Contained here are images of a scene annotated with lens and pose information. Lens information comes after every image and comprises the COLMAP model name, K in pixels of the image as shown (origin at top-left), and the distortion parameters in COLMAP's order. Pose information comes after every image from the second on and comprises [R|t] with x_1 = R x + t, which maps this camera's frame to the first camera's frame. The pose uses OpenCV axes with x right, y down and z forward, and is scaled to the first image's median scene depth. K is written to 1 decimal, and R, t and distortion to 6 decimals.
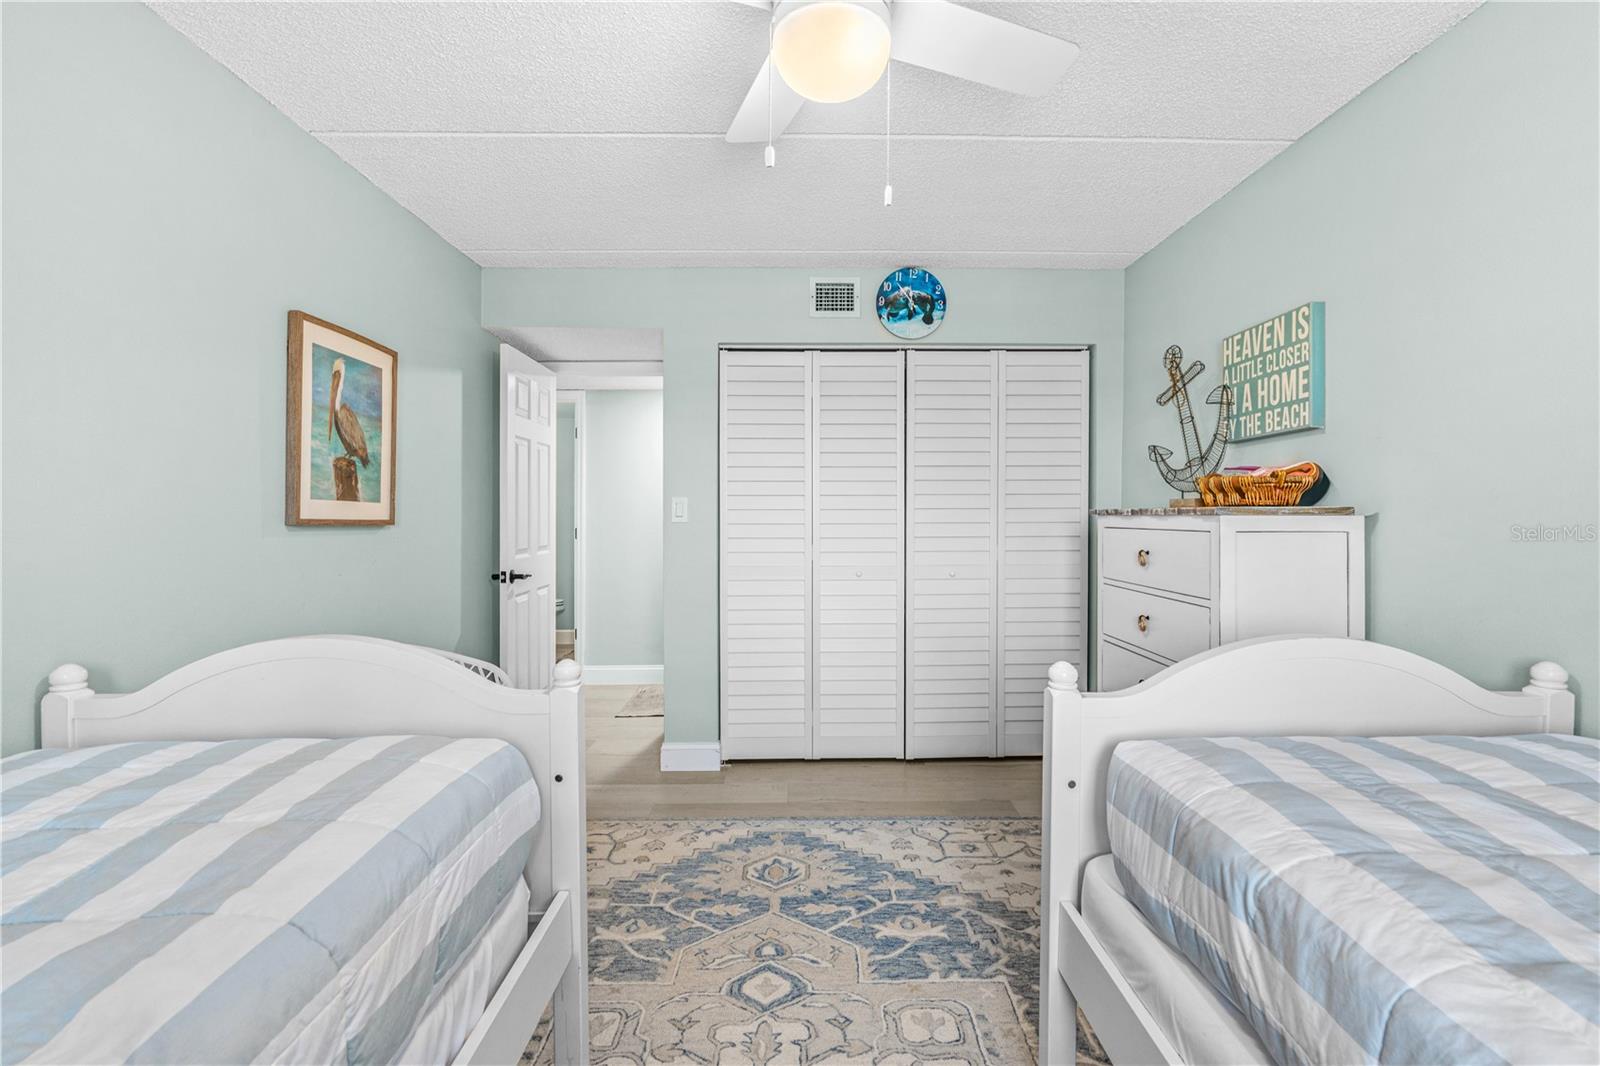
lens RADIAL K [[760.7, 0, 784.8], [0, 760.7, 502.8], [0, 0, 1]] dist [-0.003899, 0.001517]
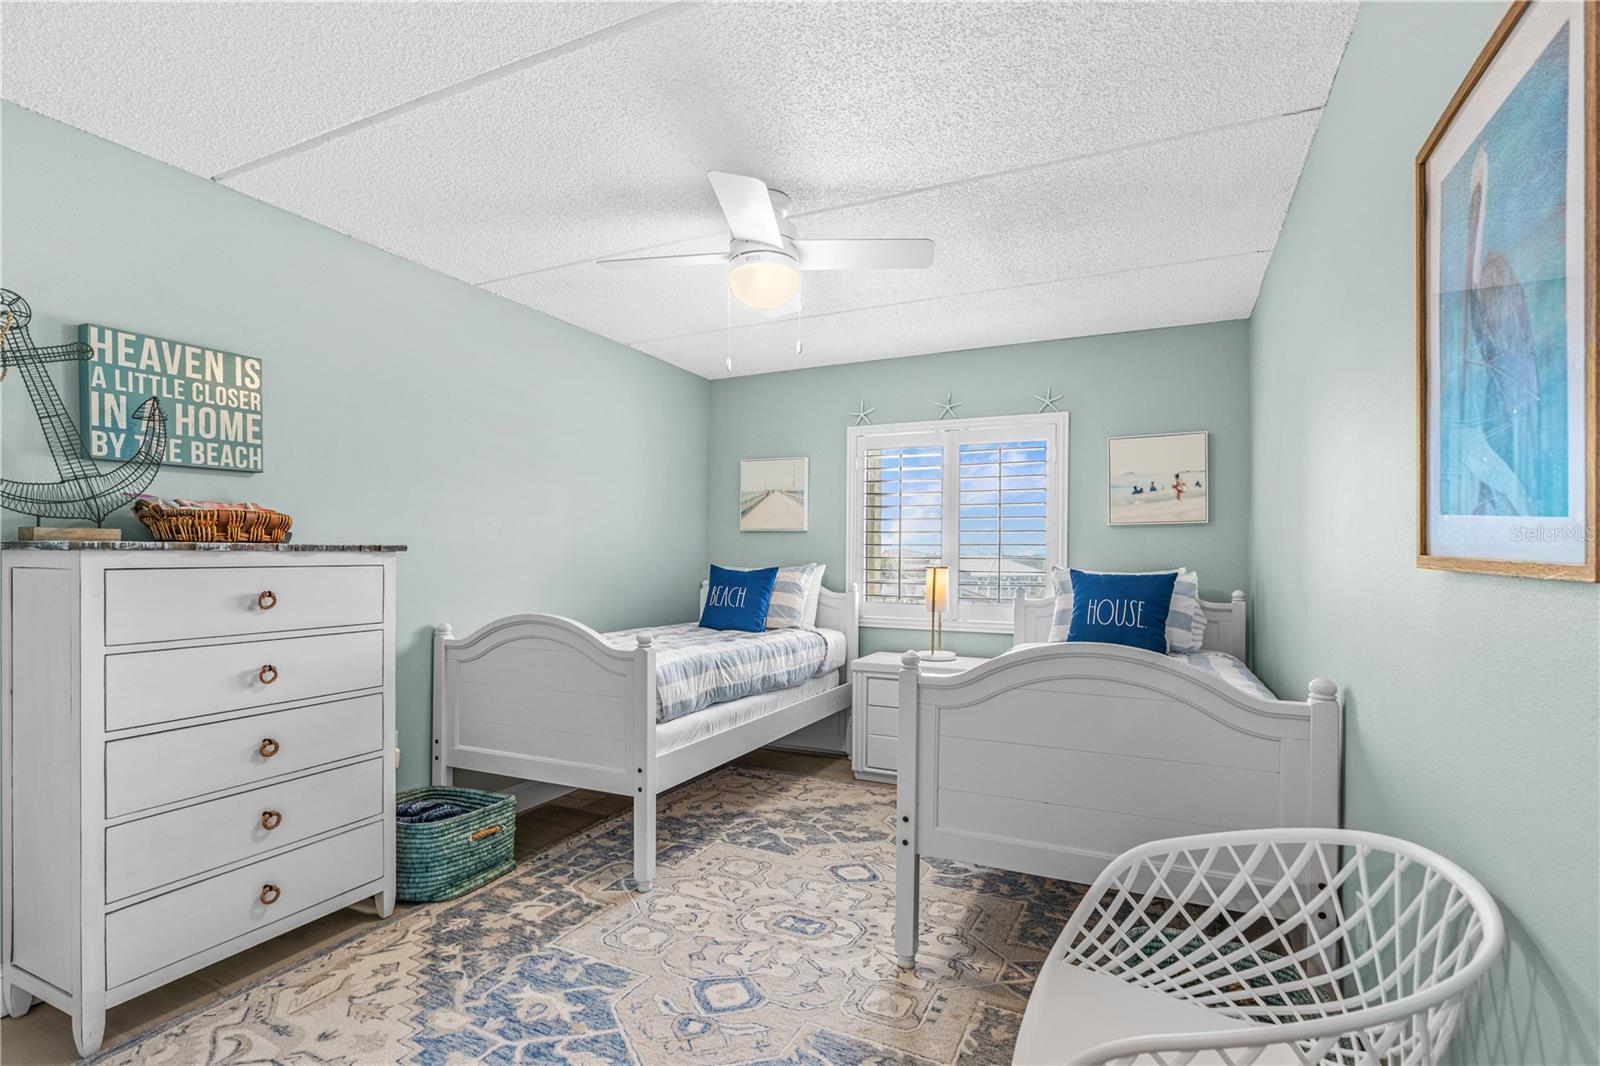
lens RADIAL K [[760.7, 0, 779.7], [0, 760.7, 560.6], [0, 0, 1]] dist [-0.003899, 0.001517]
pose [[-0.899618, -0.004626, 0.436654, -0.452740], [-0.006977, 0.999969, -0.003780, 0.027740], [-0.436622, -0.006447, -0.899622, 1.582441]]
